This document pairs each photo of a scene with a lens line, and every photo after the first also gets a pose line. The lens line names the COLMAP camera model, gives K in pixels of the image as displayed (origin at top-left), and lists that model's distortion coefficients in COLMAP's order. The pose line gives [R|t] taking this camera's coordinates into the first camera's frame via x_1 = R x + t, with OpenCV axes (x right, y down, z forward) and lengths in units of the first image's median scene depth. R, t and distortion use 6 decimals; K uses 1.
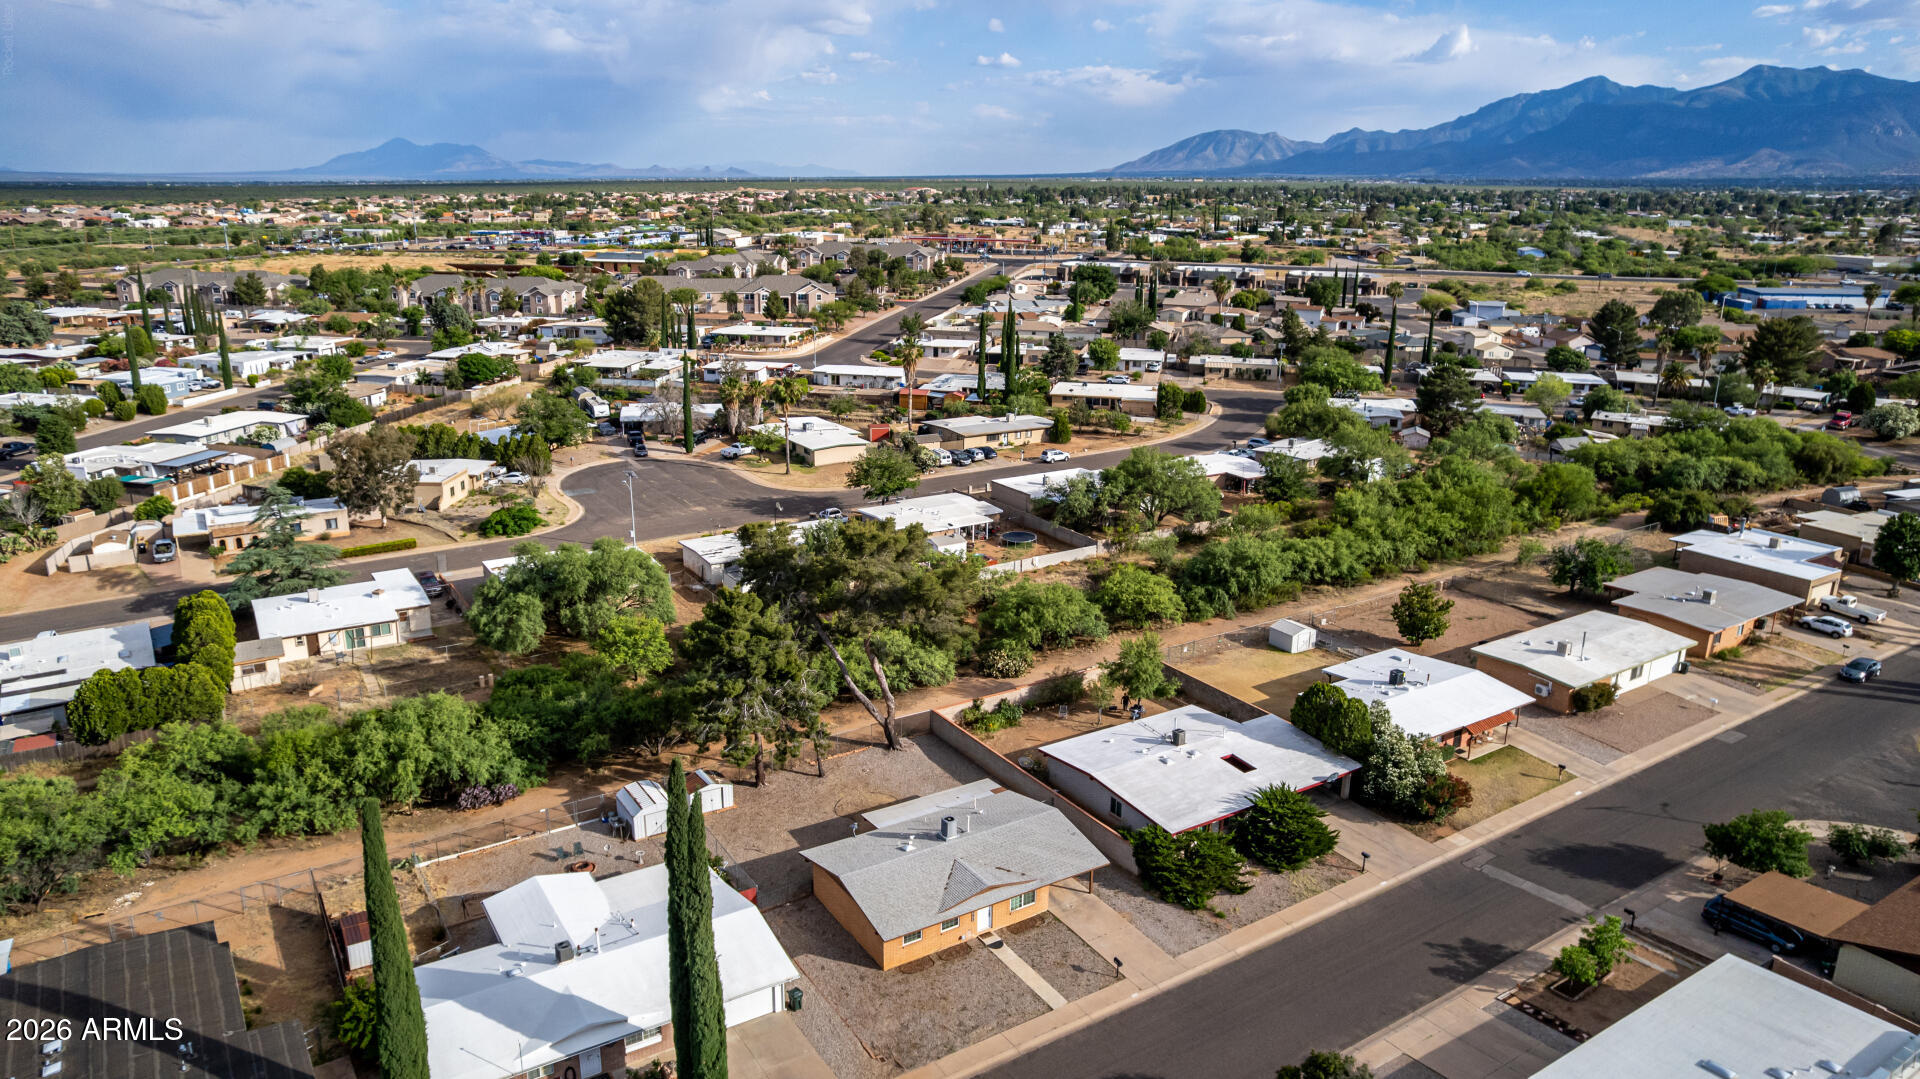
lens RADIAL K [[1233.5, 0, 960.0], [0, 1233.5, 539.5], [0, 0, 1]] dist [-0.072211, 0.056142]
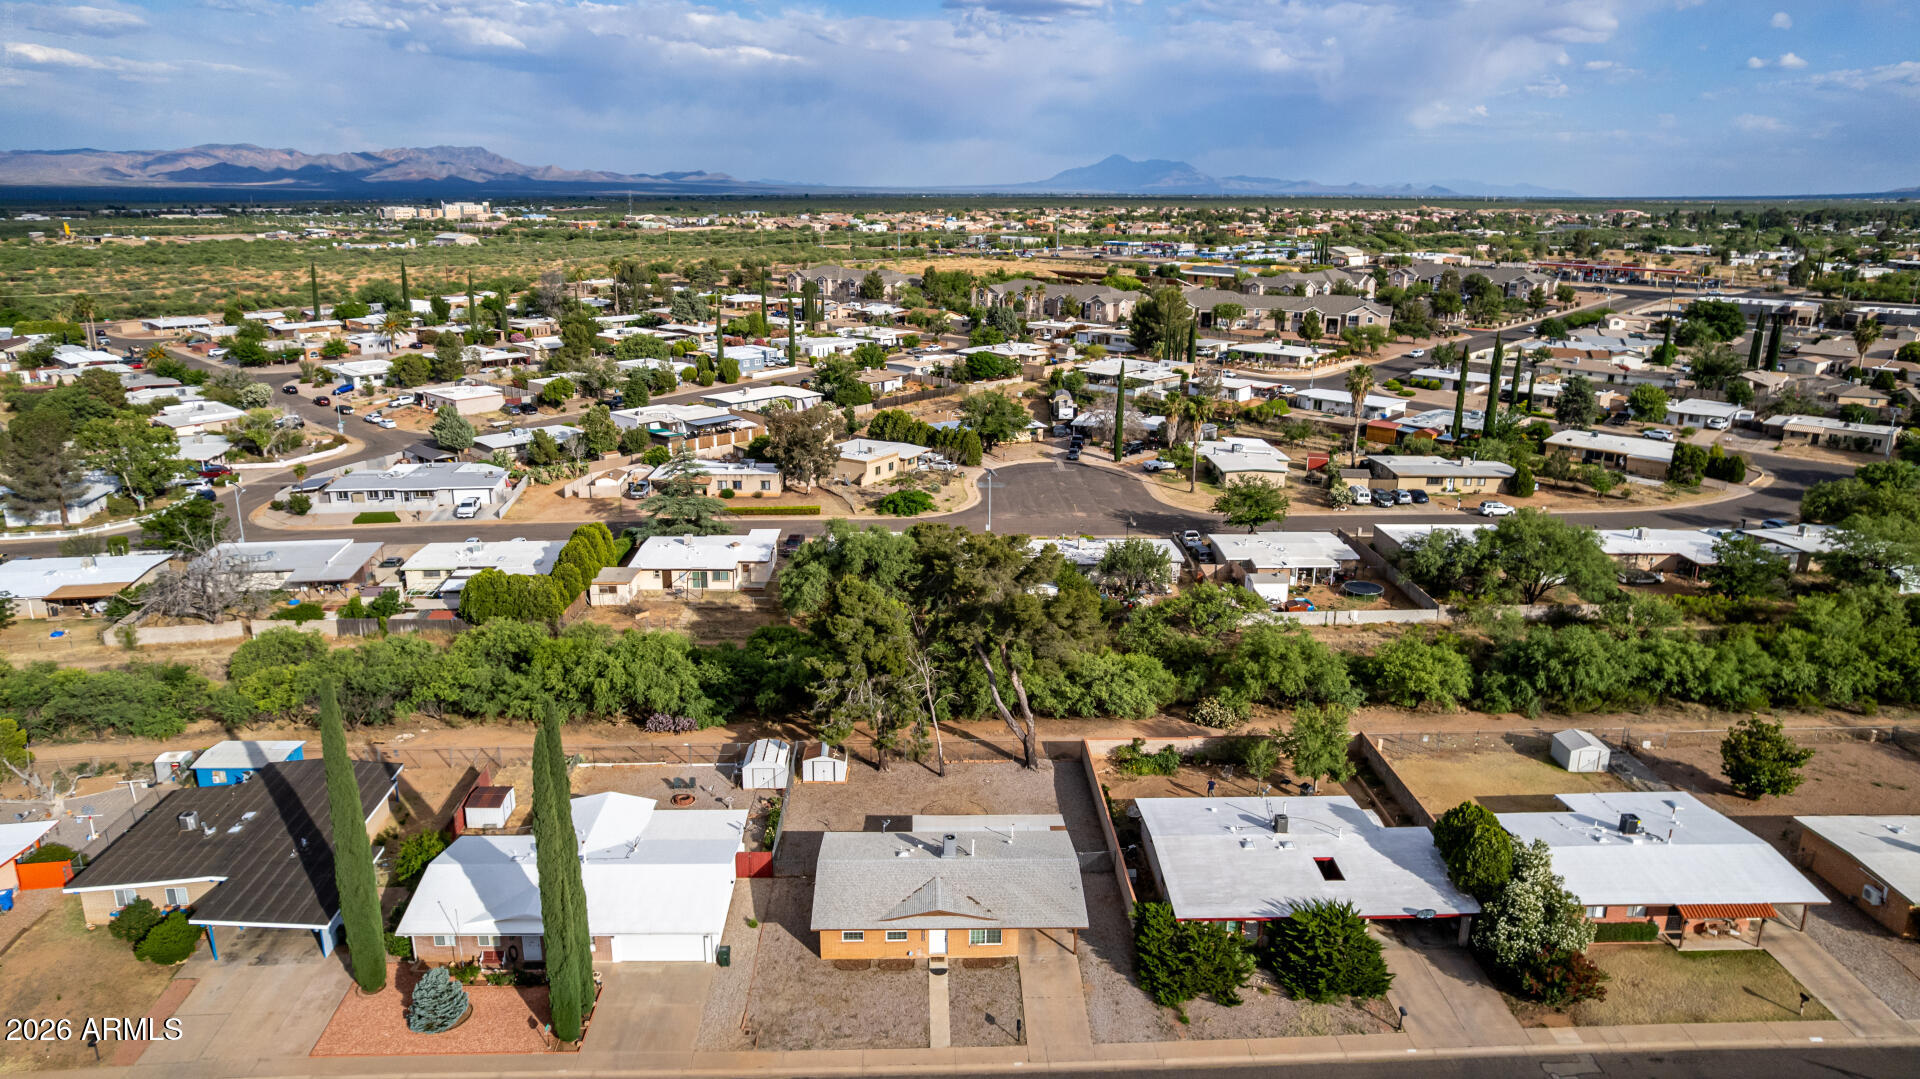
lens RADIAL K [[1223.9, 0, 963.6], [0, 1223.9, 541.1], [0, 0, 1]] dist [-0.074692, 0.061065]
pose [[0.861792, 0.137692, -0.488216, 0.249669], [-0.142252, 0.989436, 0.027950, -0.021237], [0.486907, 0.045363, 0.872275, 0.076107]]
